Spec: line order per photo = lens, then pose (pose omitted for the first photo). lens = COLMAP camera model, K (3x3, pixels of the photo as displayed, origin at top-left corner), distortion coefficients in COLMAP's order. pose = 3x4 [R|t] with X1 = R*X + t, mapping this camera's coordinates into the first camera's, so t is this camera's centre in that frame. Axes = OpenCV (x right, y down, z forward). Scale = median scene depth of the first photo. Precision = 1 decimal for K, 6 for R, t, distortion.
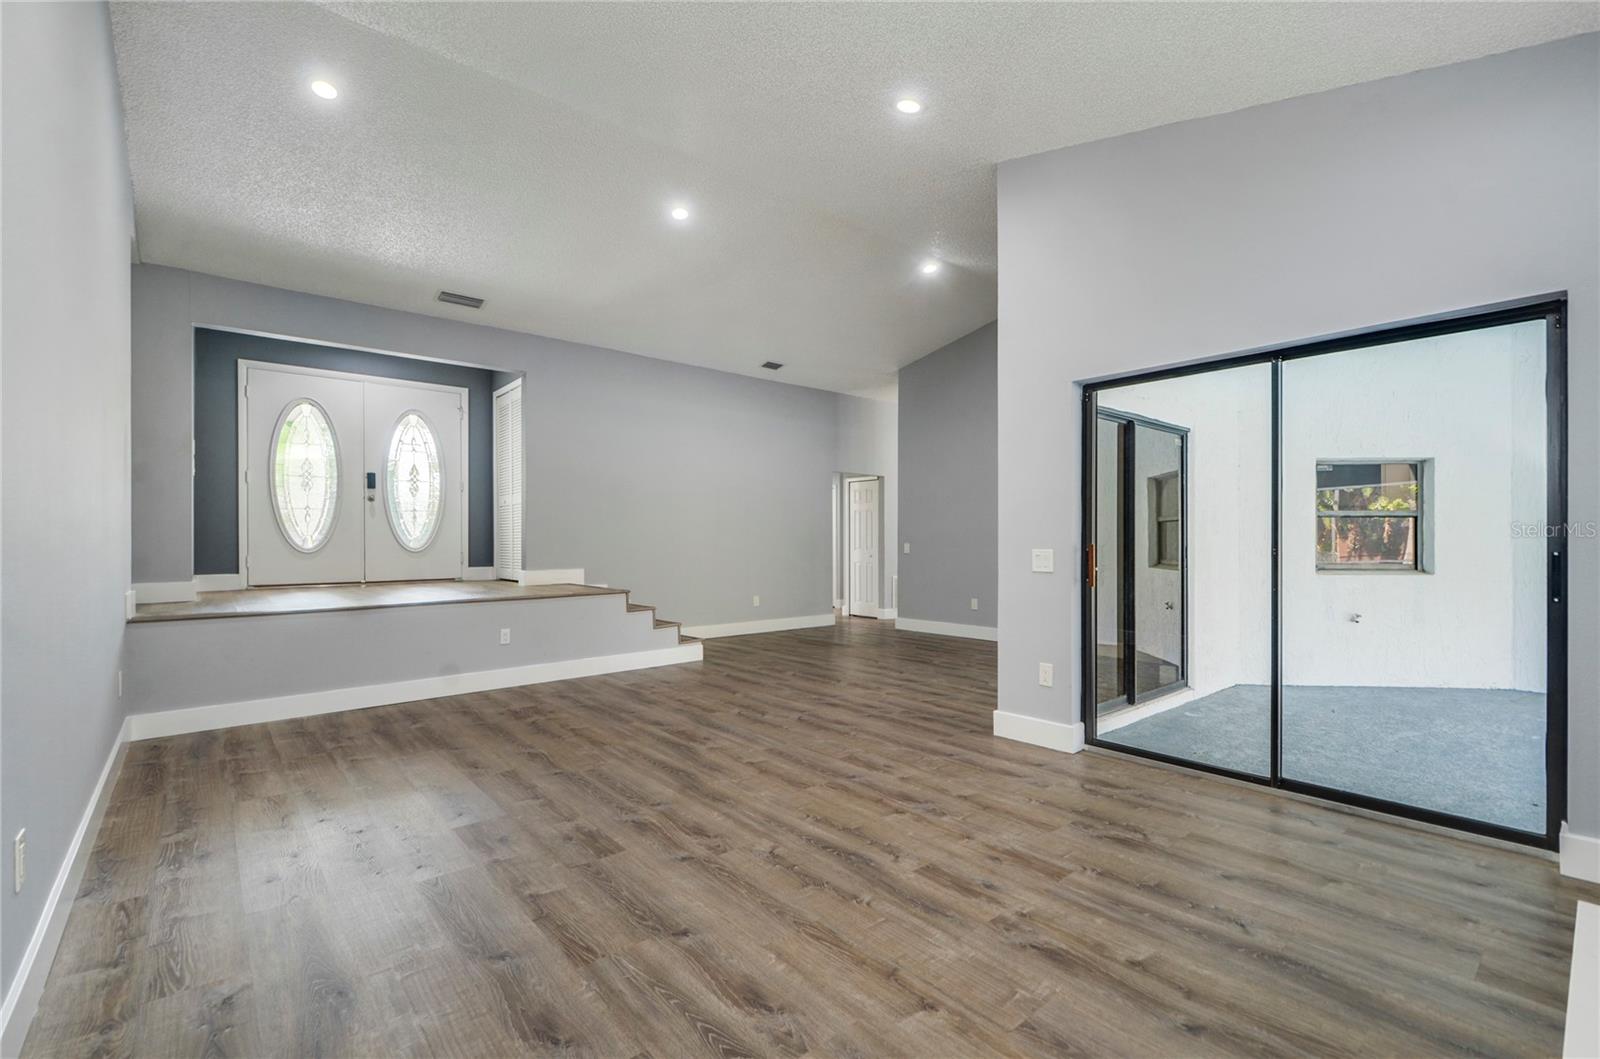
lens RADIAL K [[700.9, 0, 800.8], [0, 700.9, 535.1], [0, 0, 1]] dist [0.001322, -0.003658]
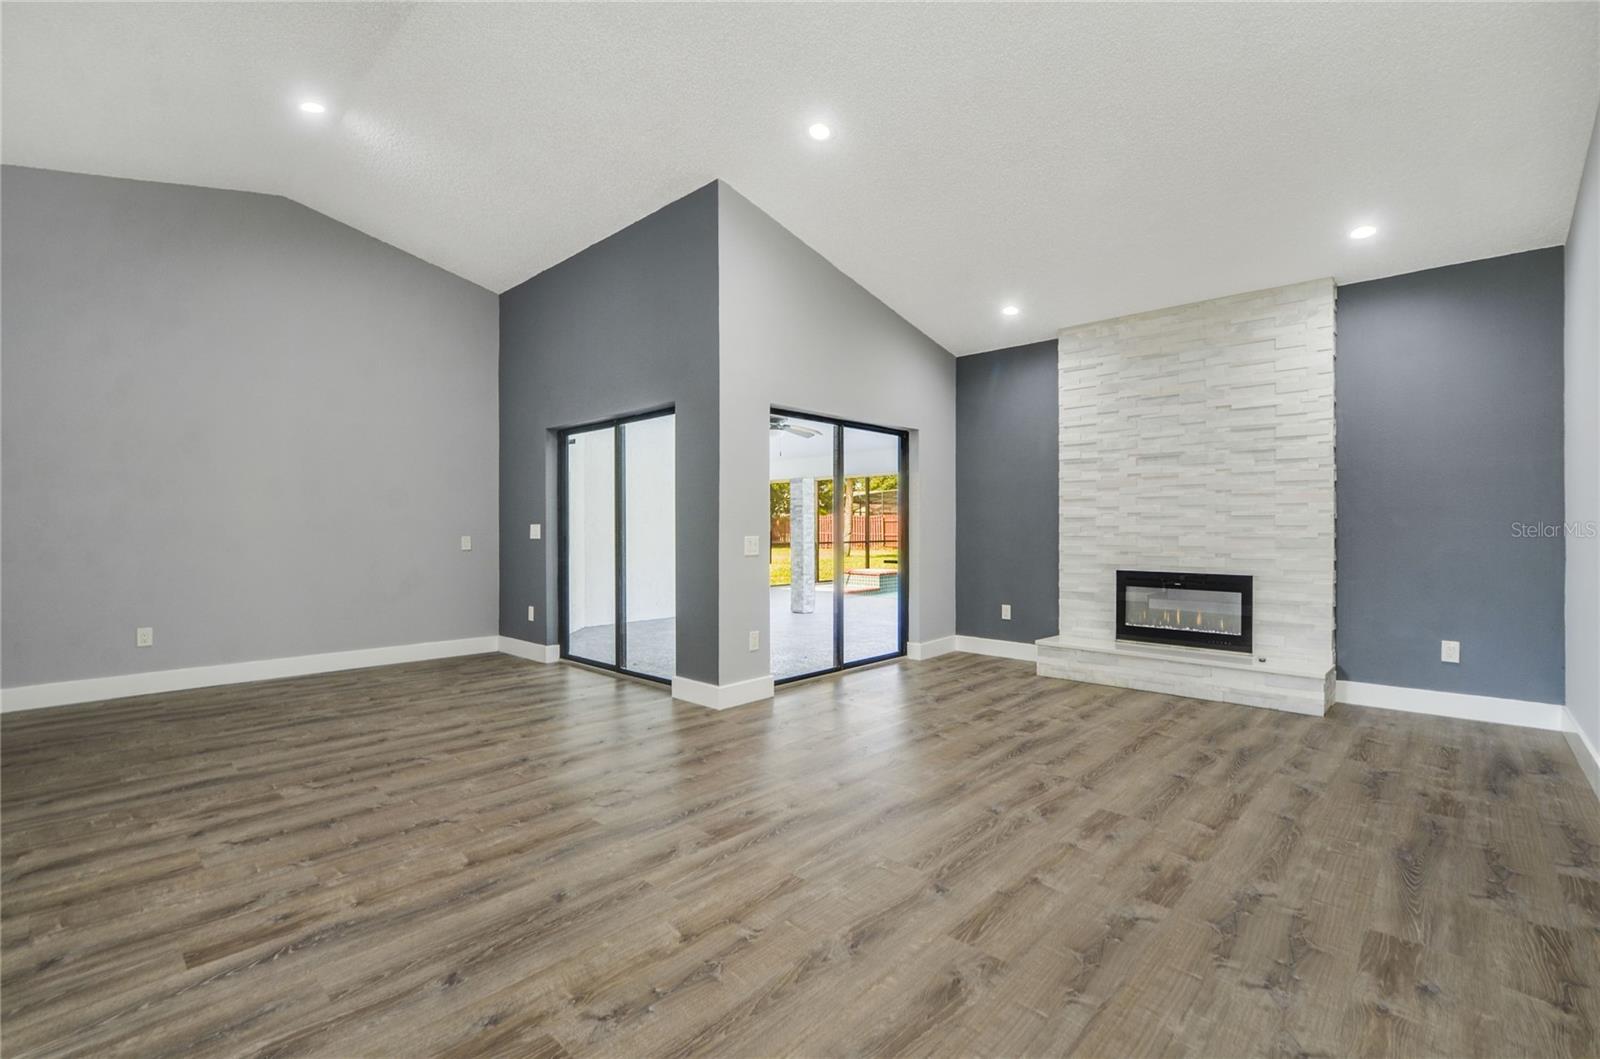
lens RADIAL K [[700.9, 0, 801.2], [0, 700.9, 526.8], [0, 0, 1]] dist [0.001322, -0.003658]
pose [[-0.113287, 0.005113, 0.993549, -1.218639], [-0.005525, 0.999968, -0.005776, 0.013823], [-0.993547, -0.006143, -0.113256, 1.503125]]
